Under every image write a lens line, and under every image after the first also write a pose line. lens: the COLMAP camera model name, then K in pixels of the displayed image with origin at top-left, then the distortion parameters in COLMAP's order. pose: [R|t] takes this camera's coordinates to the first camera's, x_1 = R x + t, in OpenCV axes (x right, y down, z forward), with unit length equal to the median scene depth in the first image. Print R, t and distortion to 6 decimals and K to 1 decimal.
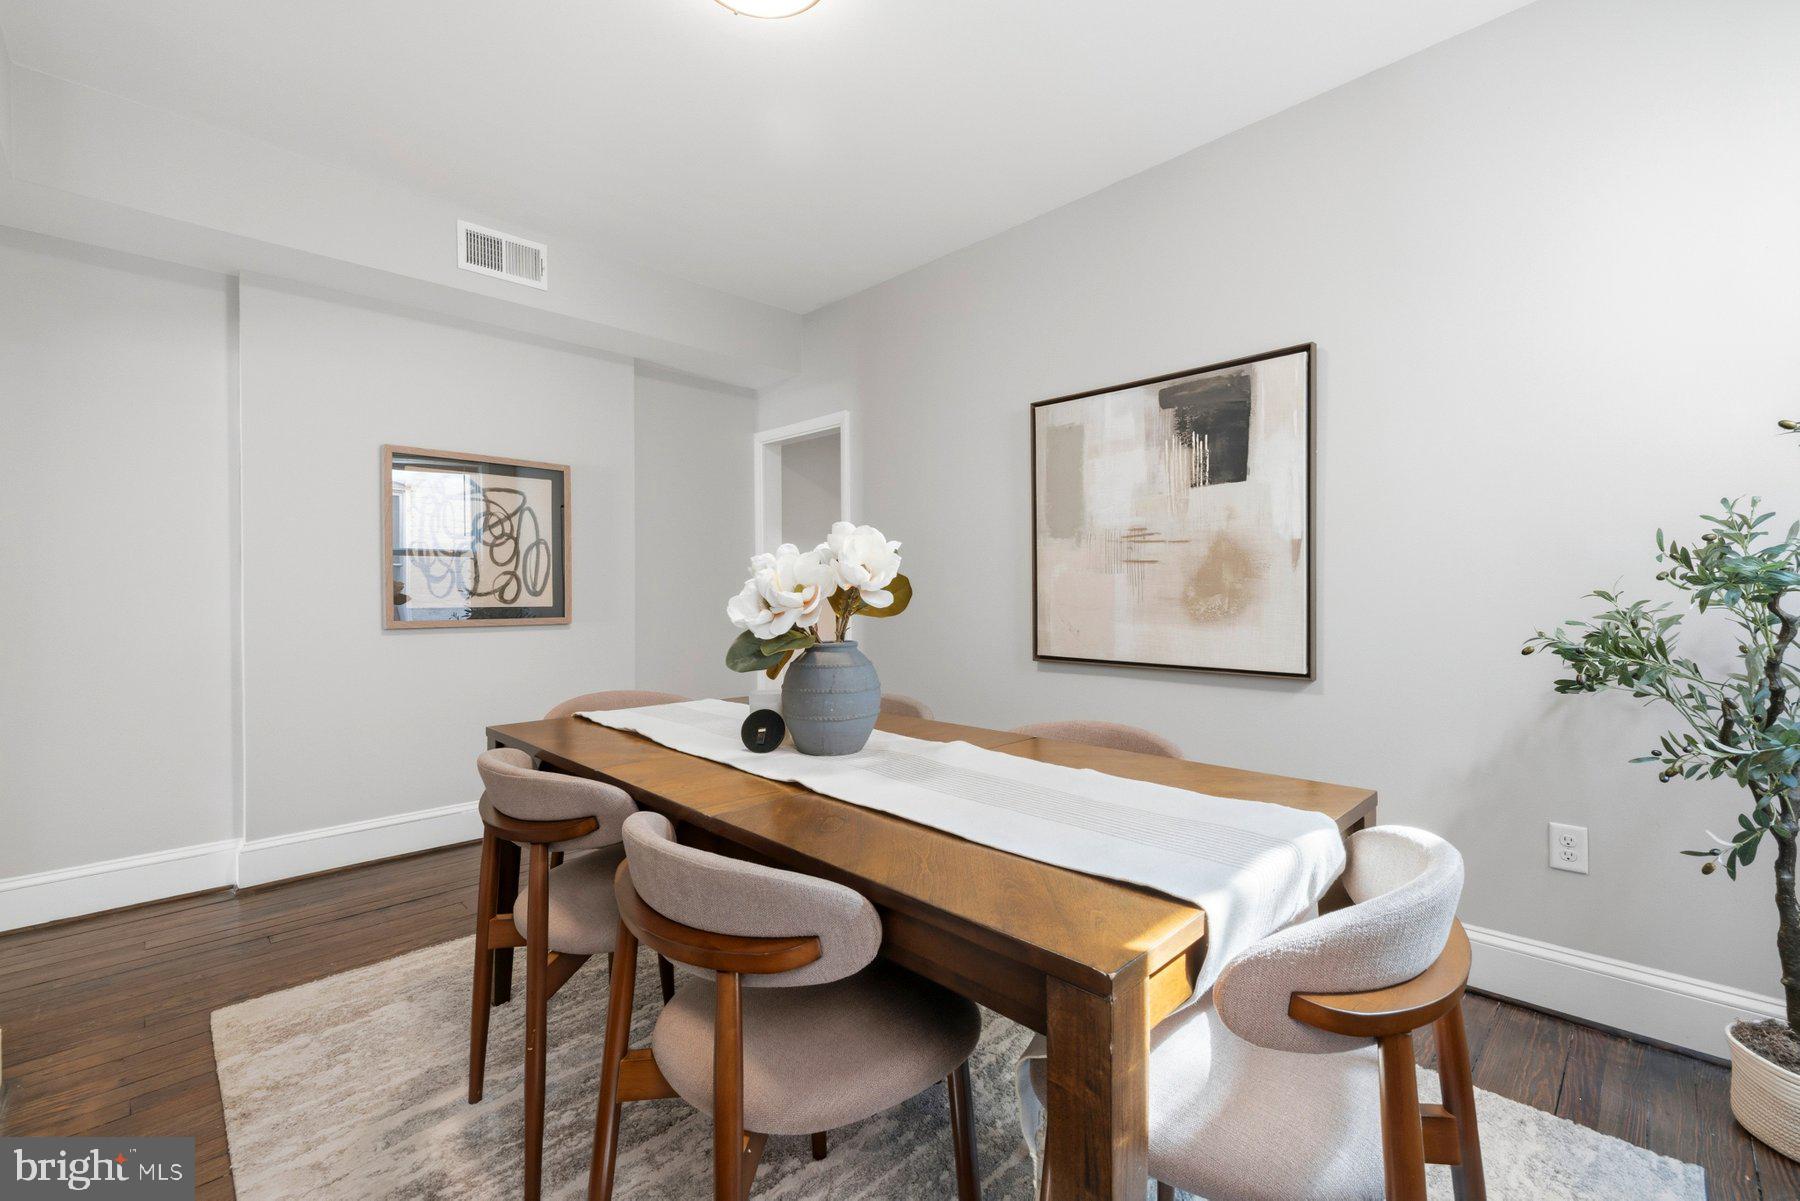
lens RADIAL K [[758.0, 0, 902.6], [0, 758.0, 595.9], [0, 0, 1]] dist [-0.000098, 0.001164]
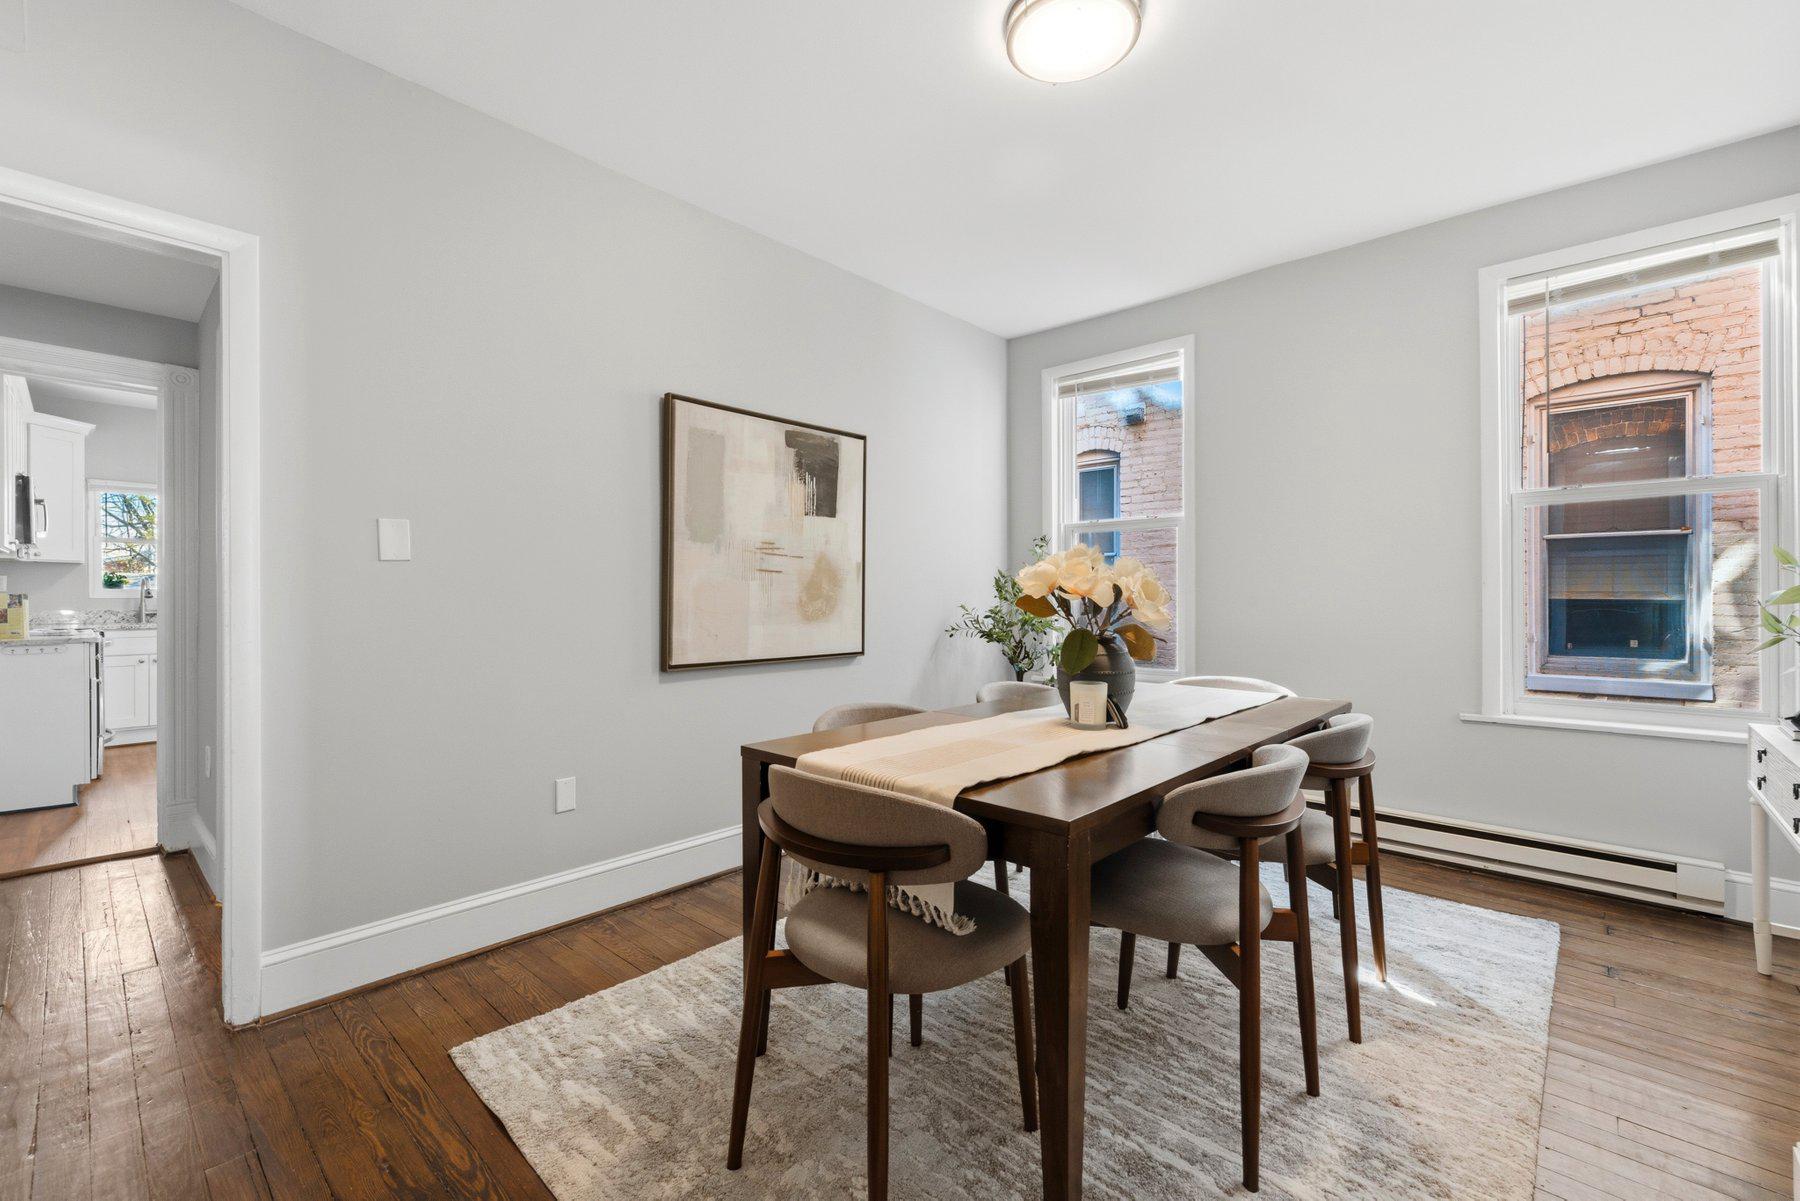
lens RADIAL K [[758.0, 0, 908.0], [0, 758.0, 597.8], [0, 0, 1]] dist [-0.000098, 0.001164]
pose [[-0.040019, 0.004535, 0.999189, -0.887242], [0.007094, 0.999966, -0.004254, 0.001450], [-0.999174, 0.006918, -0.040050, 0.871873]]
